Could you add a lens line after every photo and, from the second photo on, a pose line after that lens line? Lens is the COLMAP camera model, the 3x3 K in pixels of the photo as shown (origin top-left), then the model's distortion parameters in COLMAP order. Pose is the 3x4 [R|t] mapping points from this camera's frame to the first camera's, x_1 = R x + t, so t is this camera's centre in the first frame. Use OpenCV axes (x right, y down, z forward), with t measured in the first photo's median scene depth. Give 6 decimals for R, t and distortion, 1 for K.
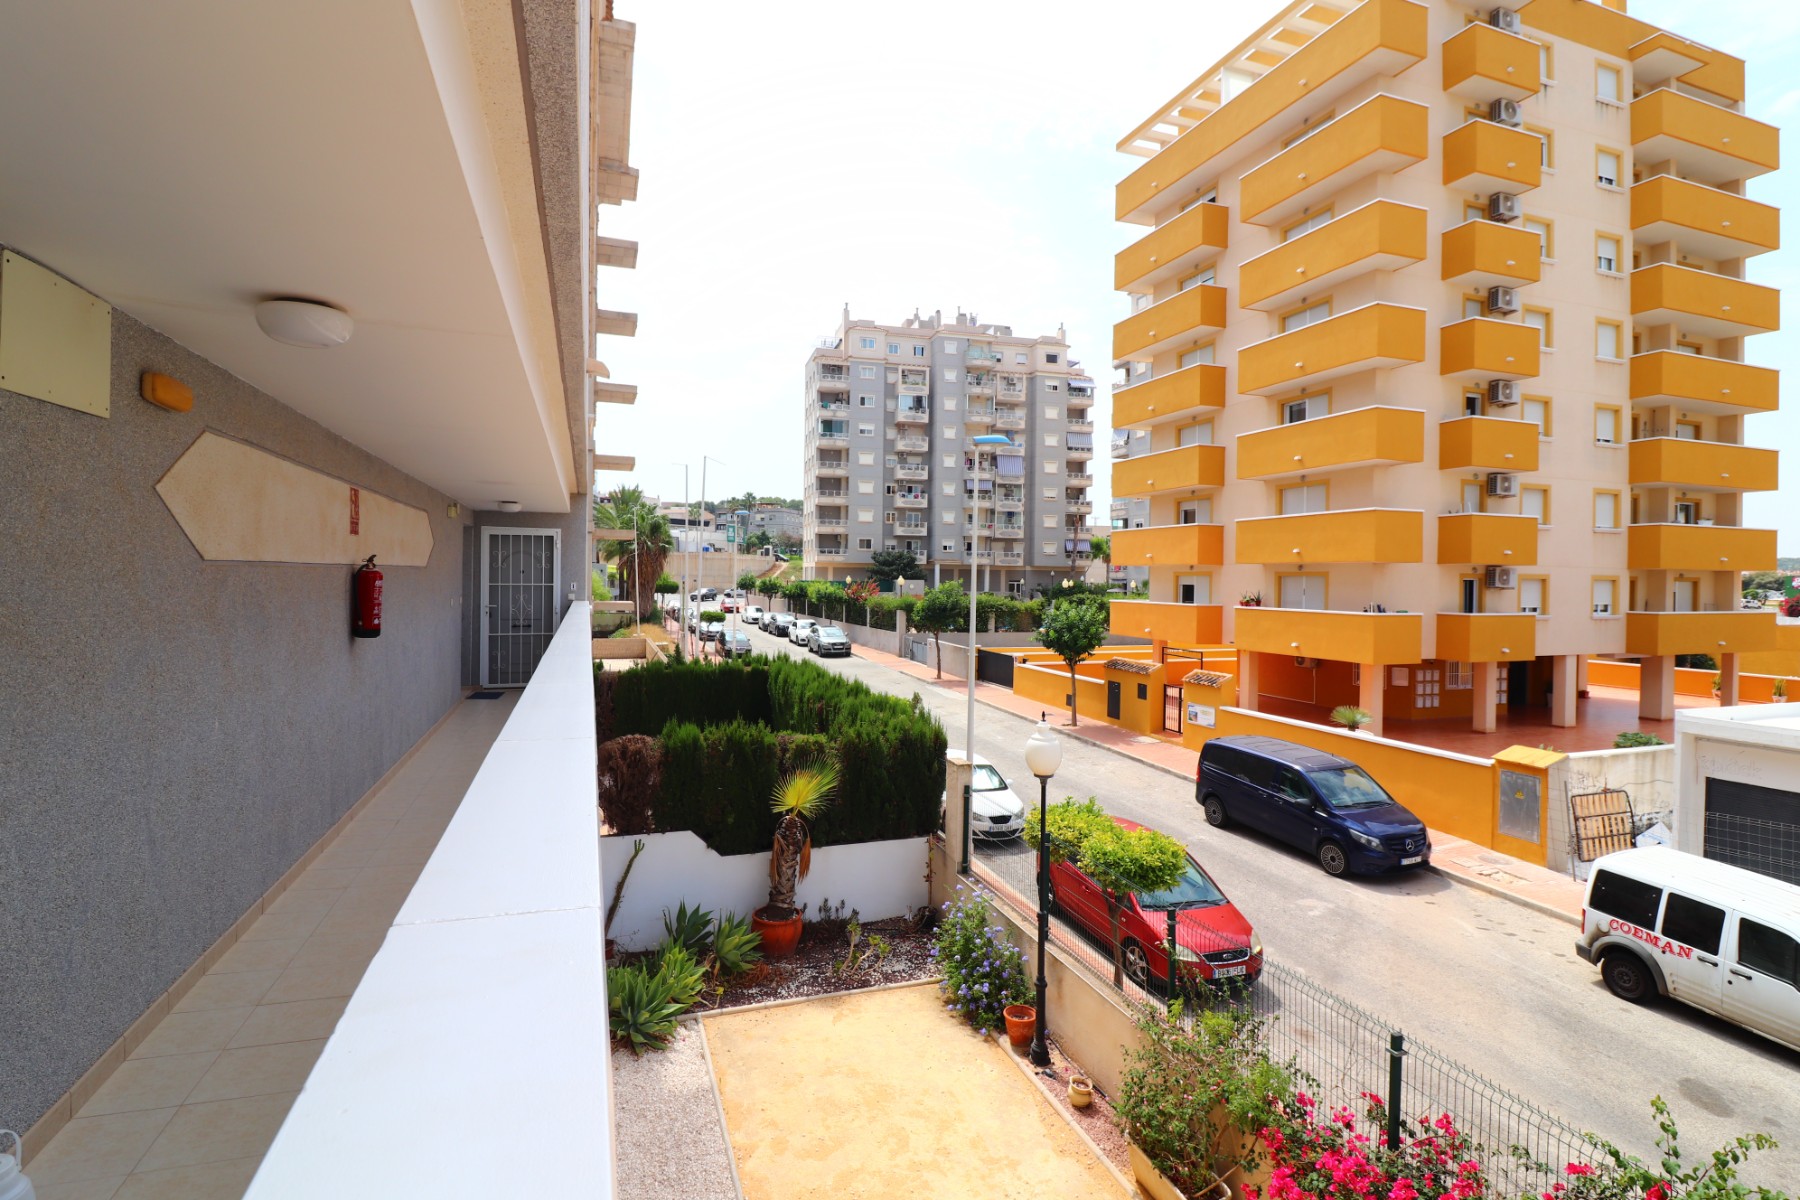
lens RADIAL K [[848.7, 0, 891.0], [0, 848.7, 589.8], [0, 0, 1]] dist [-0.006107, -0.009246]
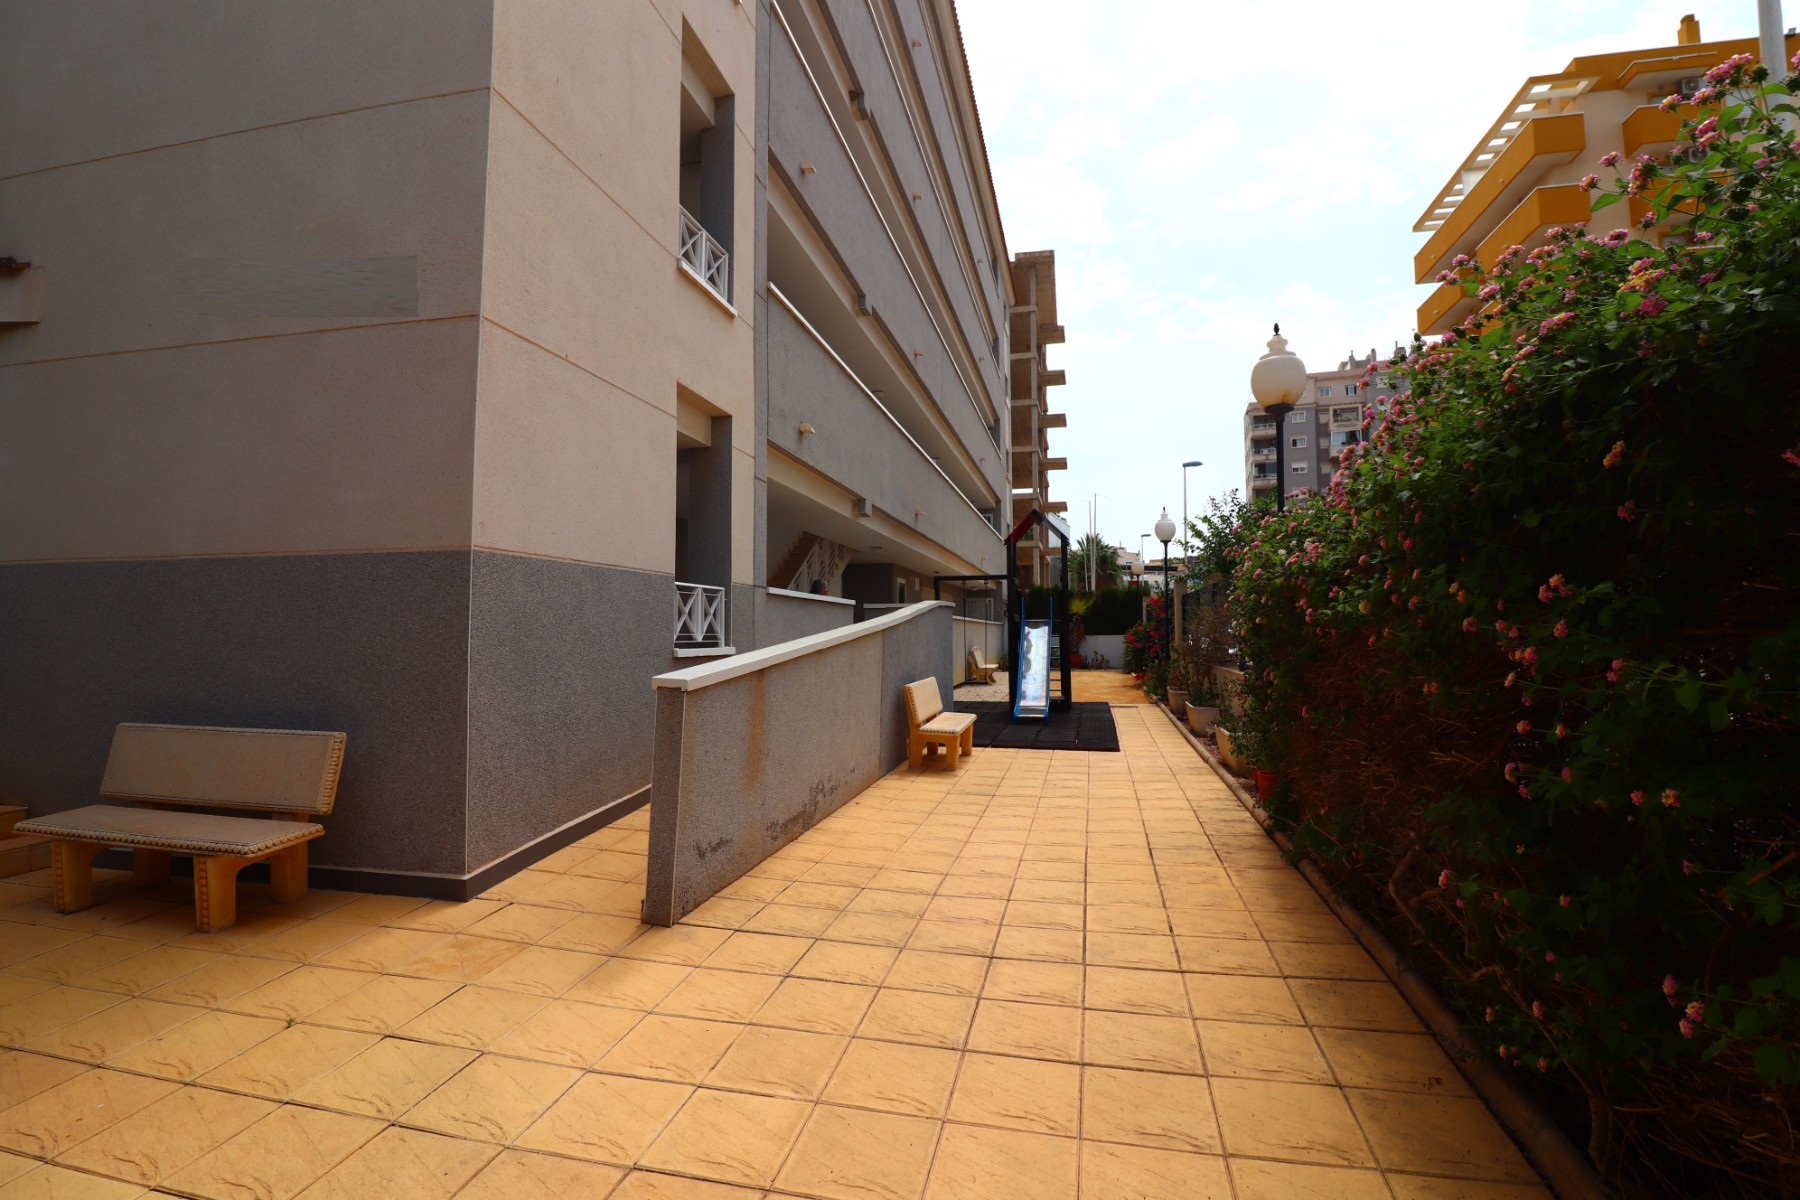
lens RADIAL K [[848.7, 0, 898.0], [0, 848.7, 594.3], [0, 0, 1]] dist [-0.006107, -0.009246]
pose [[0.842820, -0.045351, -0.536281, 0.114991], [0.007259, 0.997311, -0.072930, 0.053900], [0.538147, 0.057574, 0.840883, -0.207580]]
